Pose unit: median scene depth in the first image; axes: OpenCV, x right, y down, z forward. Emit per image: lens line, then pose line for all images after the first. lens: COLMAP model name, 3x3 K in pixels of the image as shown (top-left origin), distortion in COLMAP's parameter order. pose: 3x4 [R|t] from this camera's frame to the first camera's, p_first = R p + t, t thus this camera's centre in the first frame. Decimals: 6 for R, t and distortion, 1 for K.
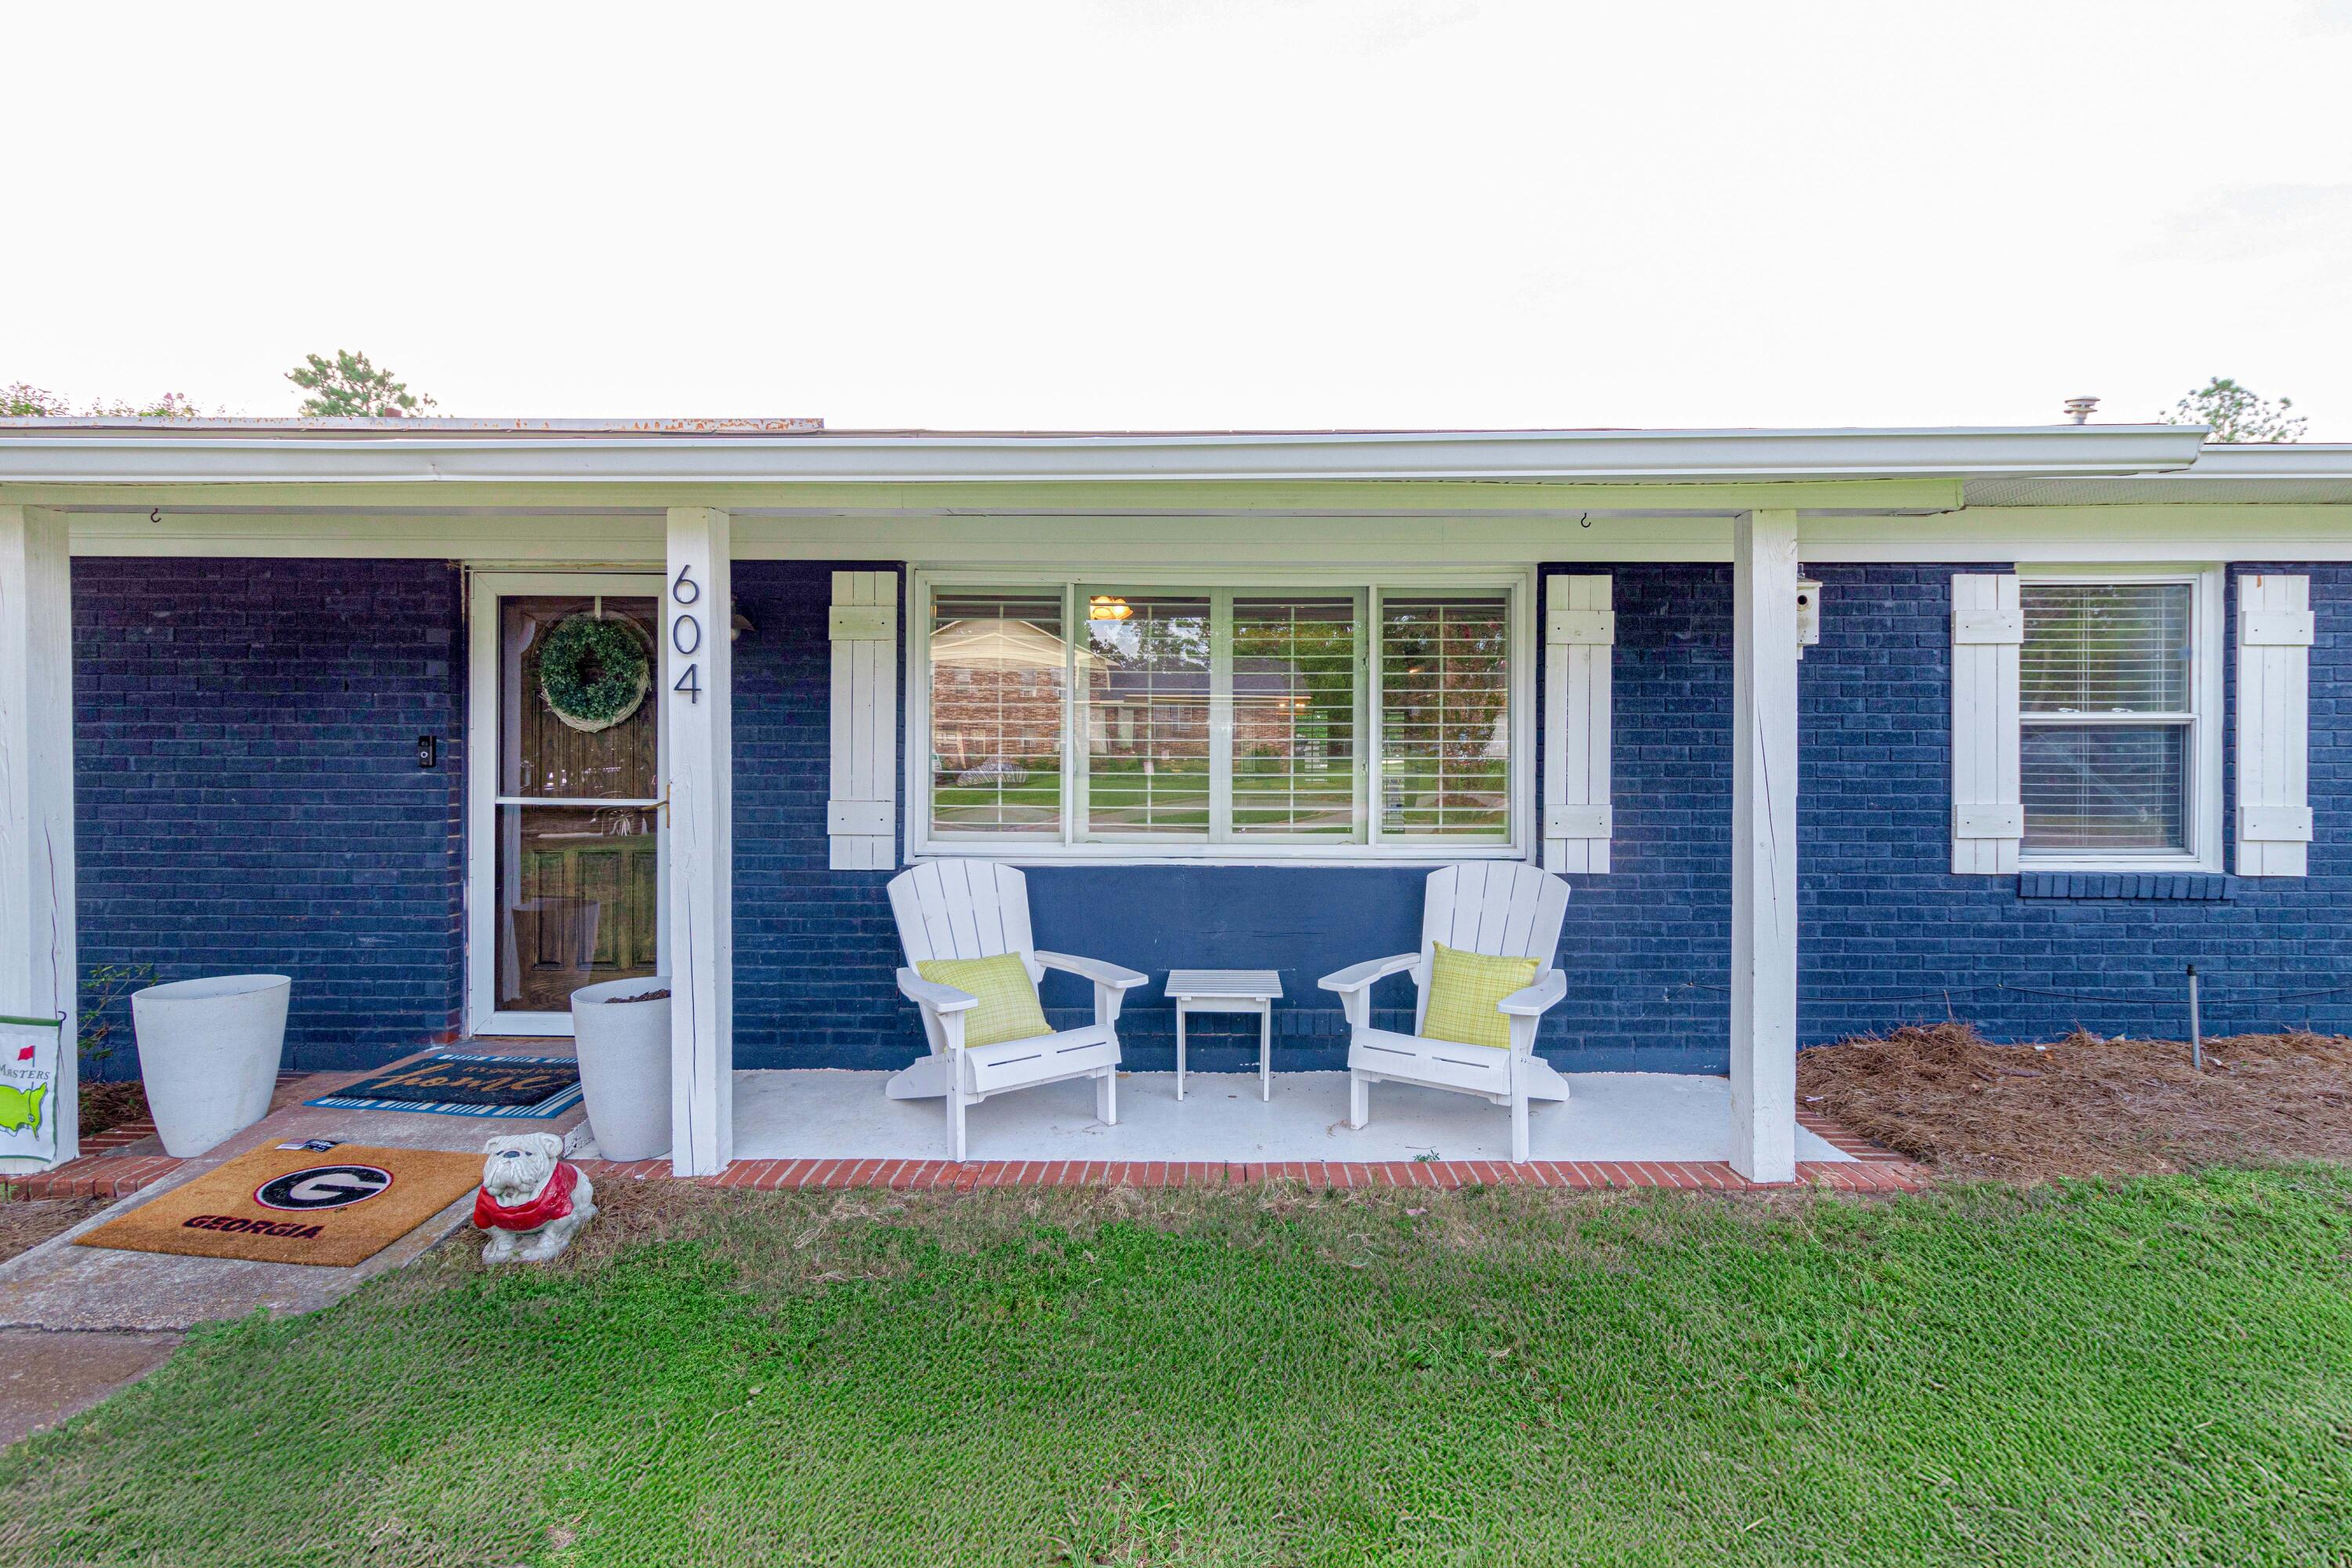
lens RADIAL K [[1077.7, 0, 1183.2], [0, 1077.7, 740.0], [0, 0, 1]] dist [-0.002059, -0.000454]
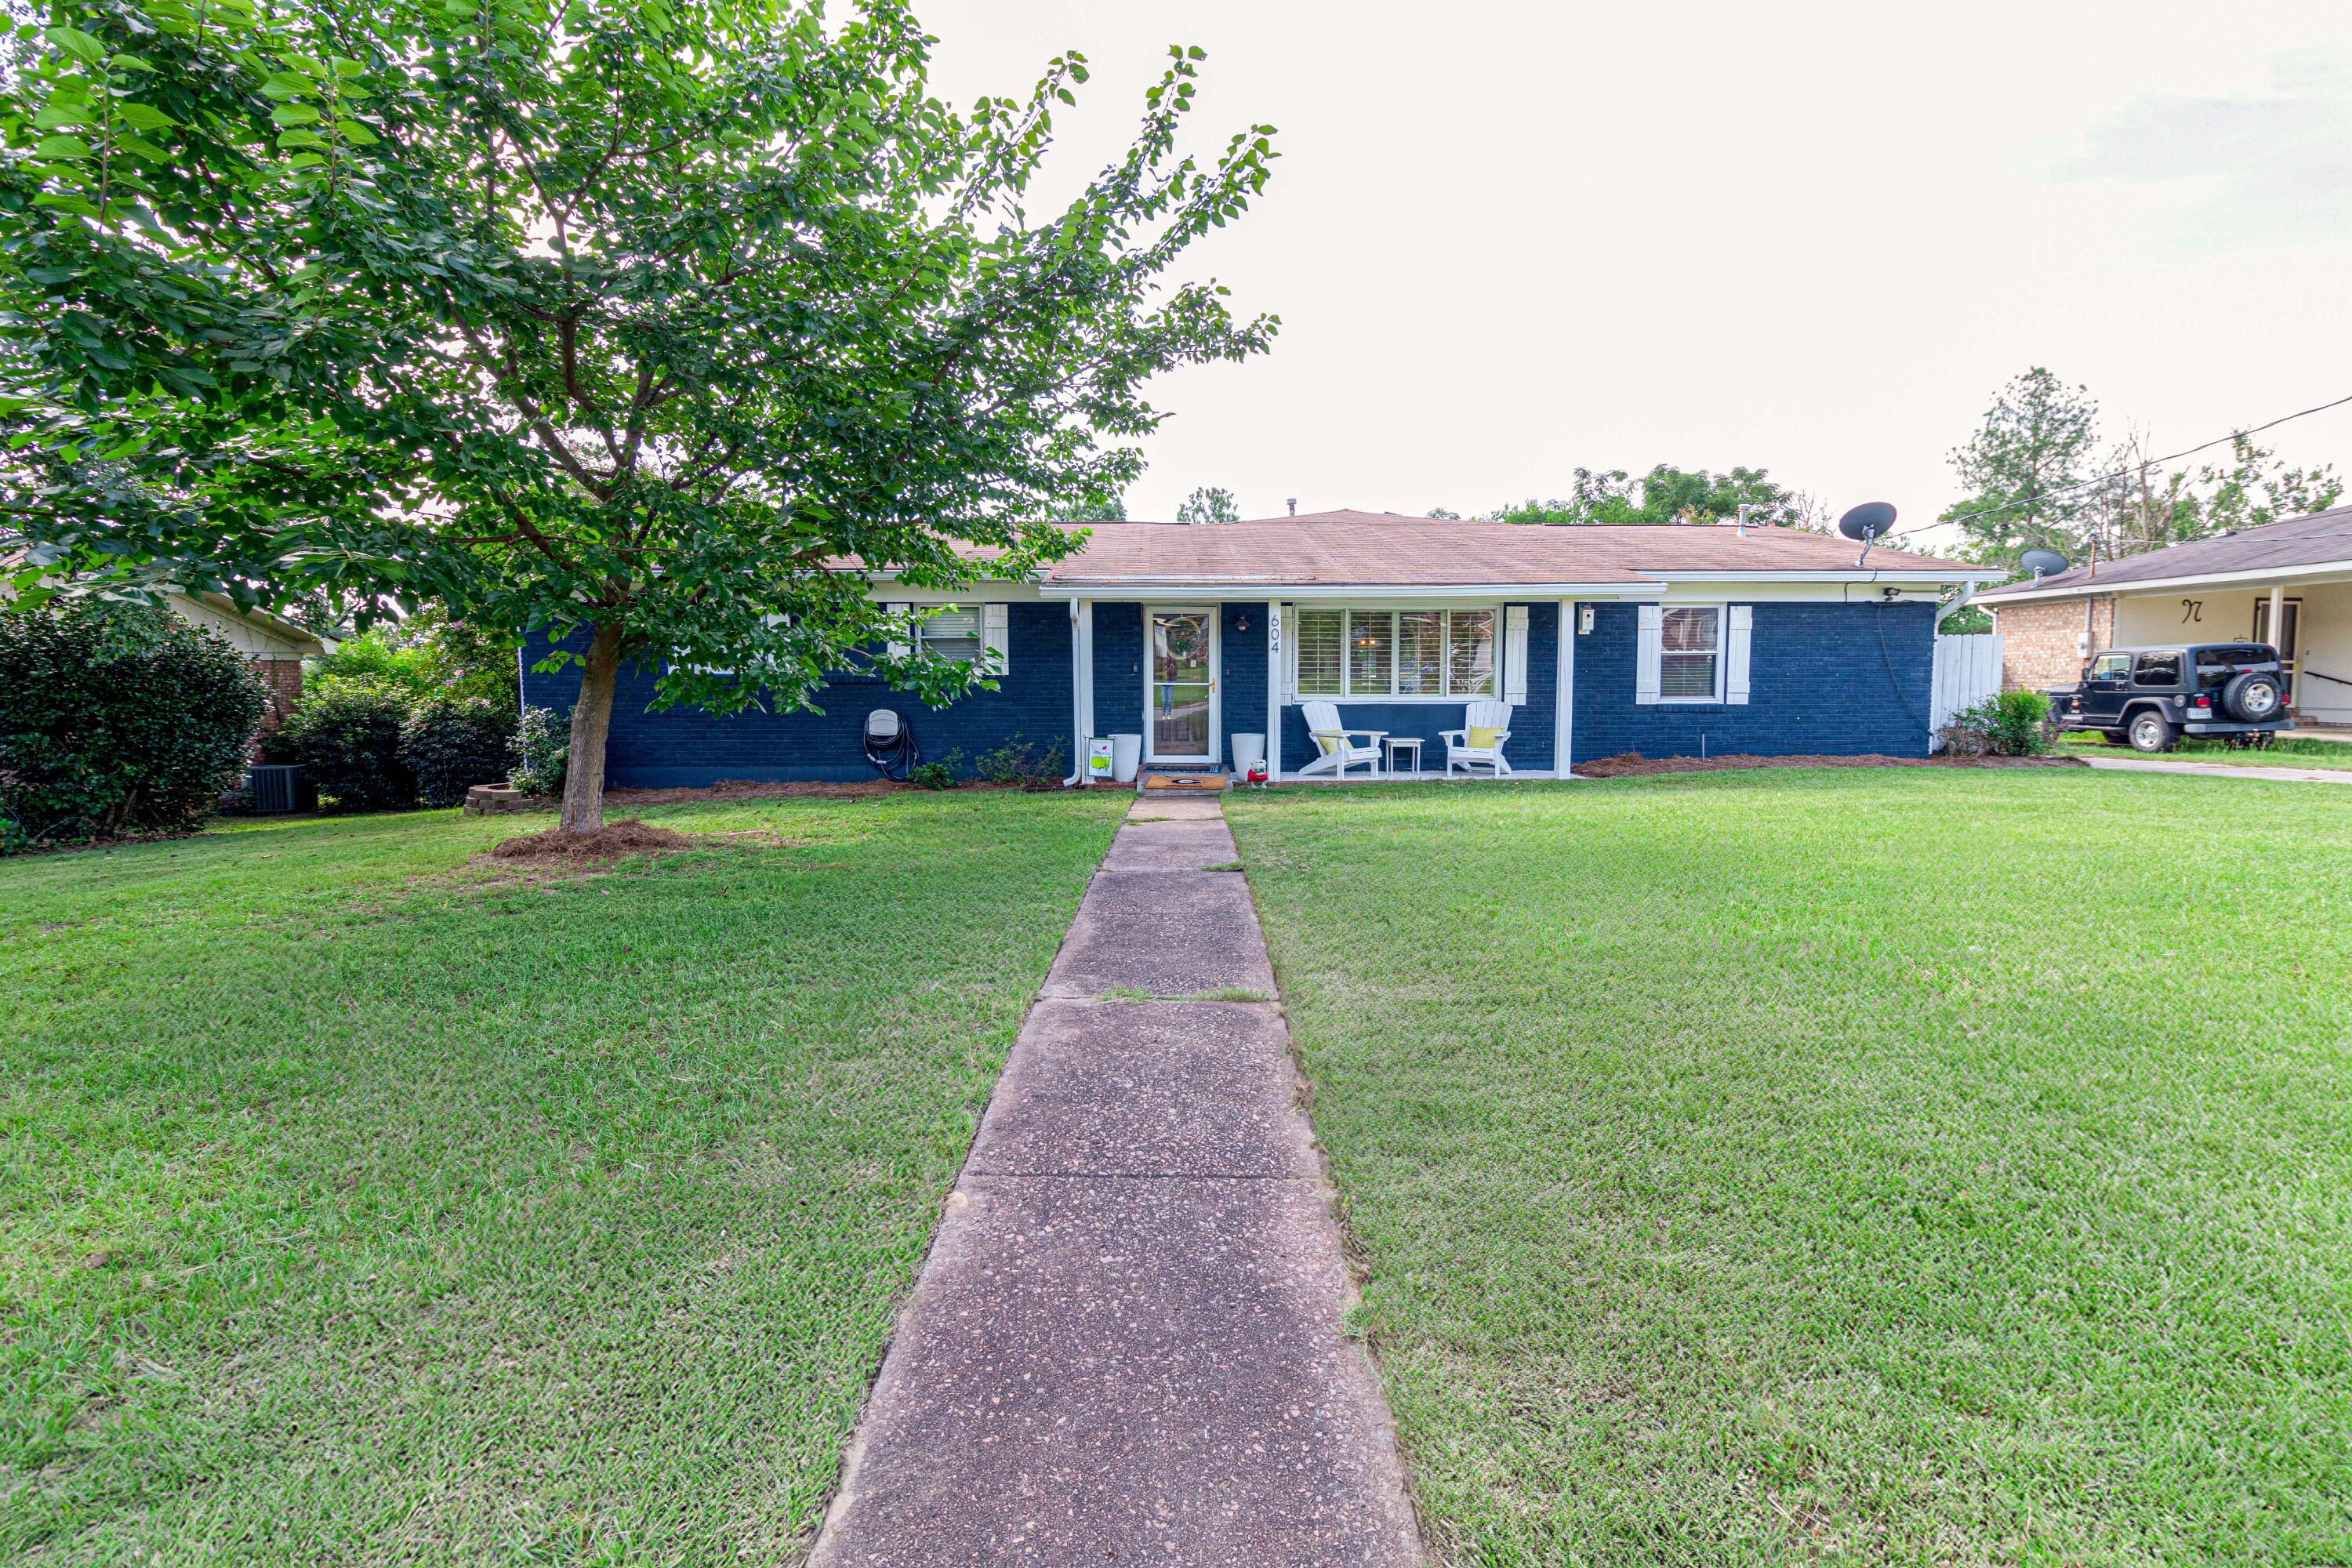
lens RADIAL K [[1104.6, 0, 1174.8], [0, 1104.6, 717.2], [0, 0, 1]] dist [0.001923, 0.000243]
pose [[0.999230, -0.006865, 0.038630, -0.720264], [0.004766, 0.998521, 0.054156, -0.016061], [-0.038945, -0.053930, 0.997785, -2.090752]]
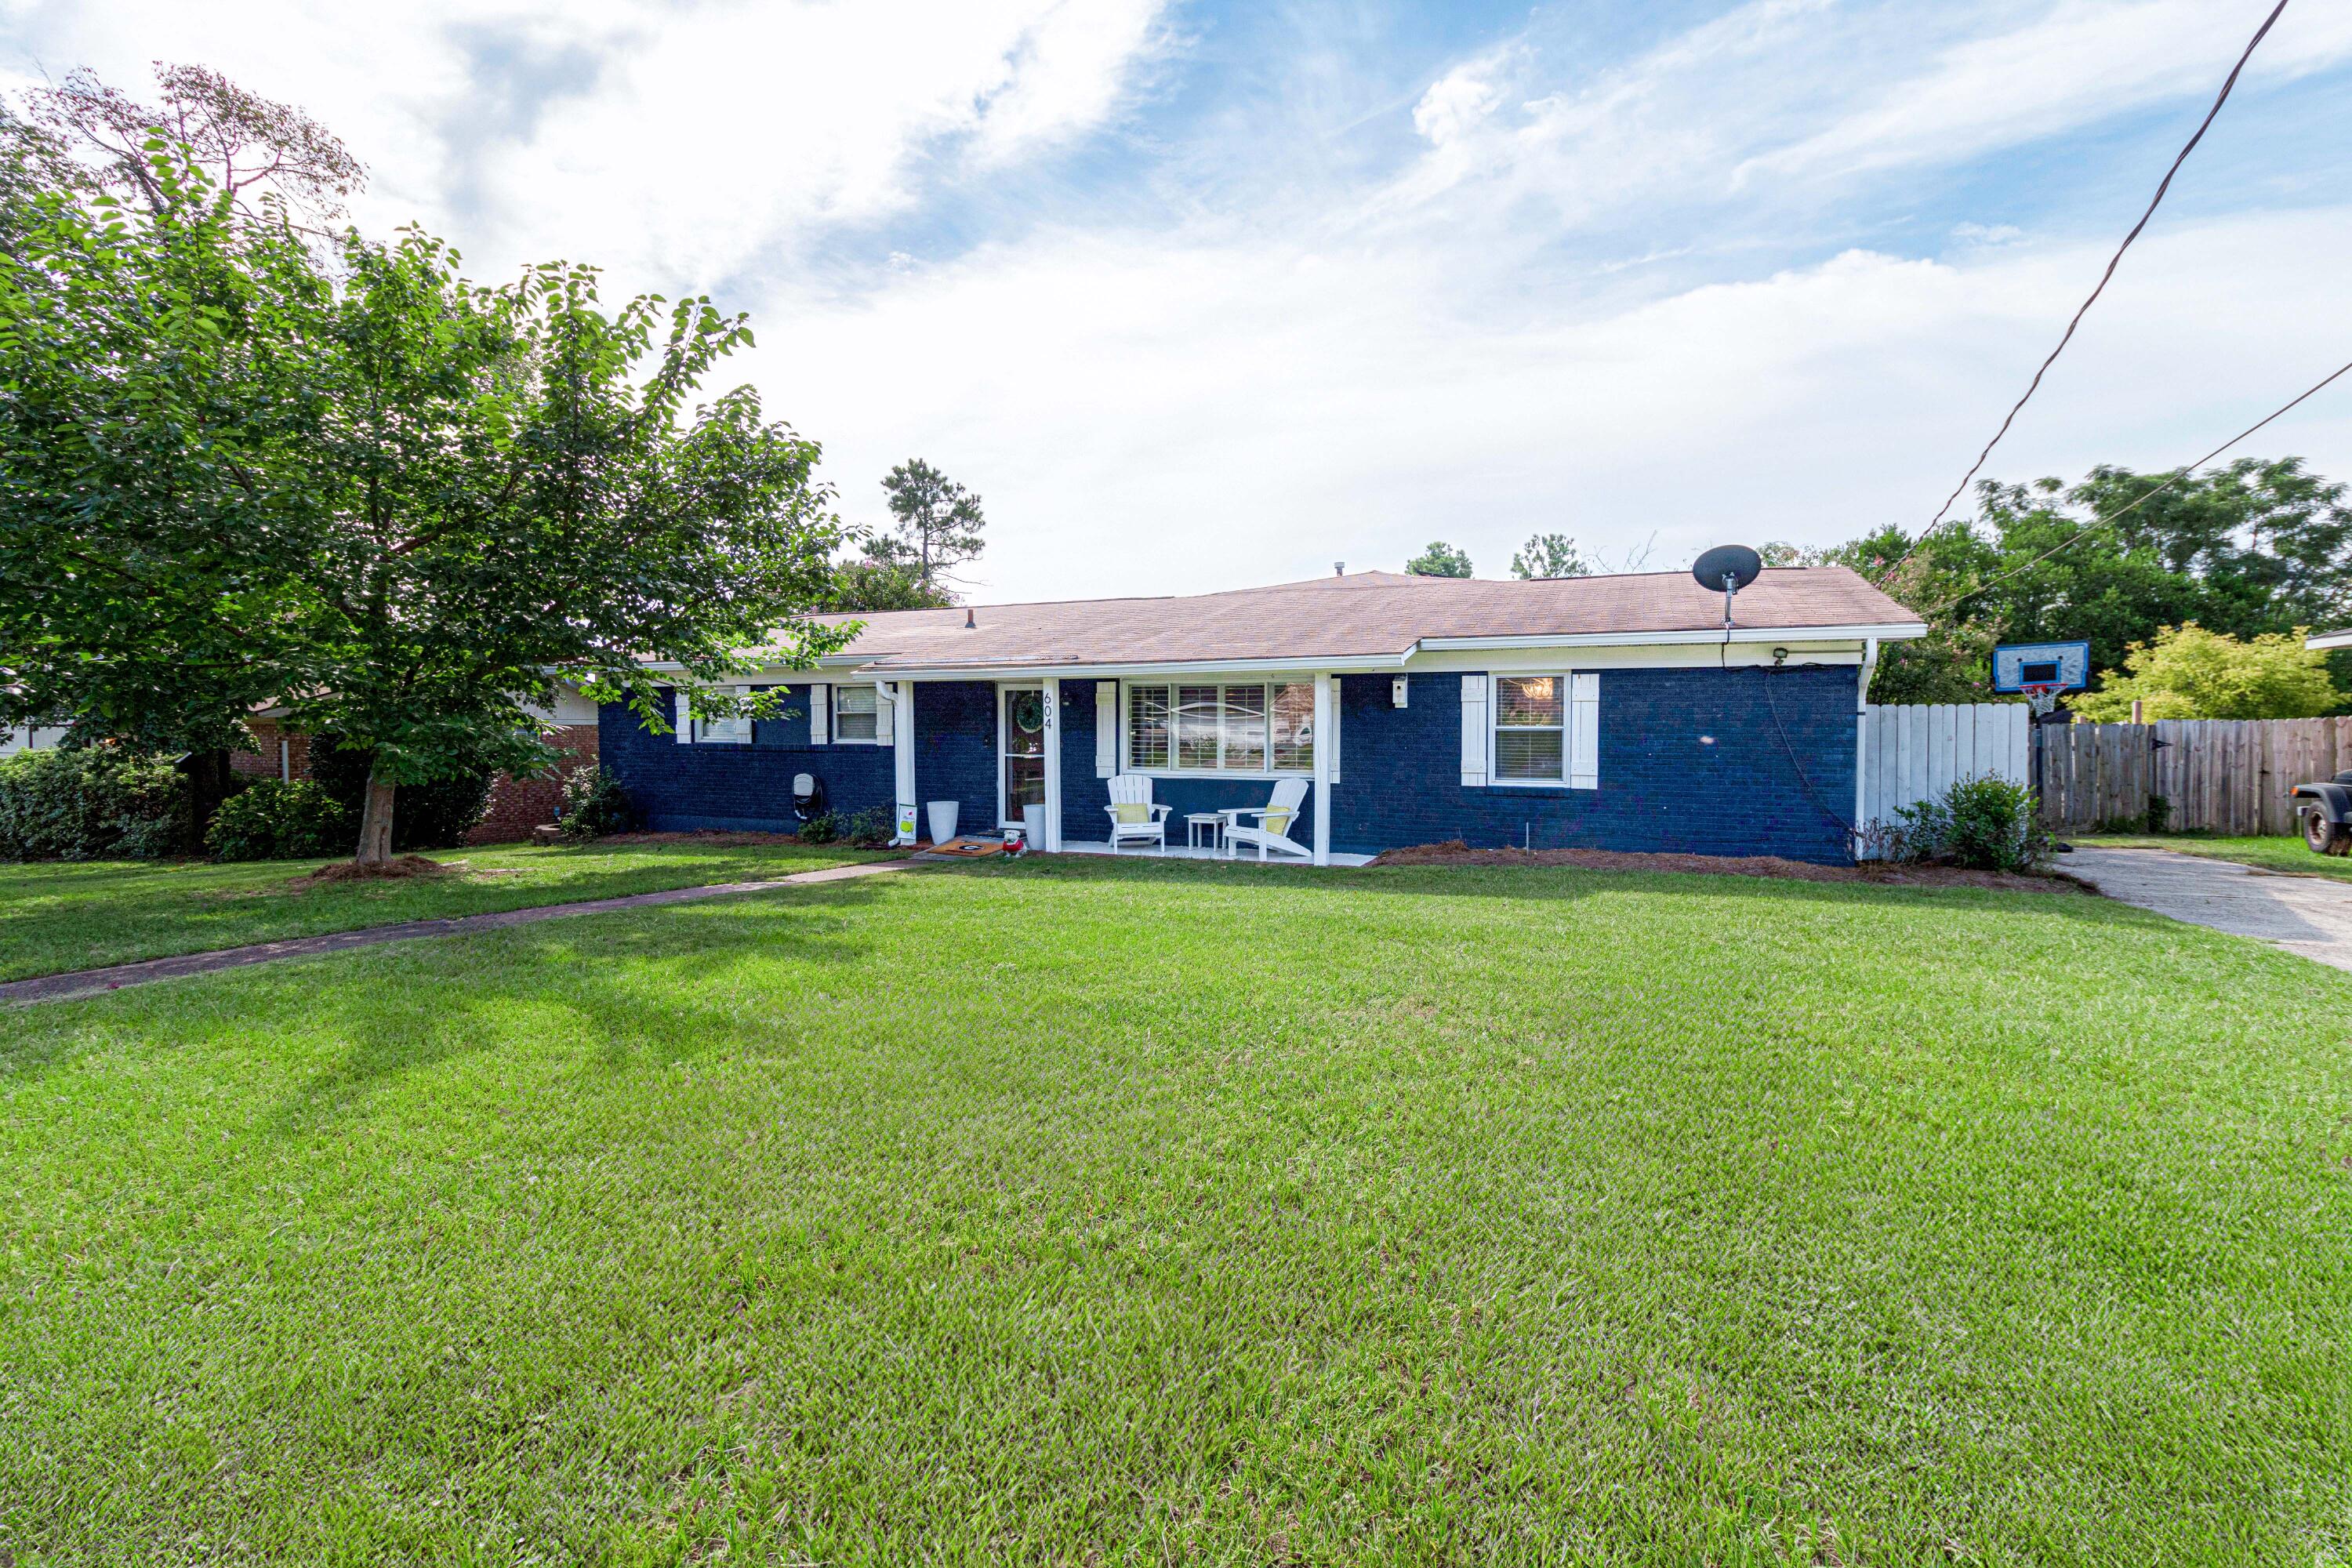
lens RADIAL K [[1104.6, 0, 1174.8], [0, 1104.6, 717.2], [0, 0, 1]] dist [0.001923, 0.000243]
pose [[0.916551, -0.005647, -0.399878, 1.166044], [0.008030, 0.999959, 0.004283, -0.067825], [0.399837, -0.007137, 0.916558, -1.853831]]
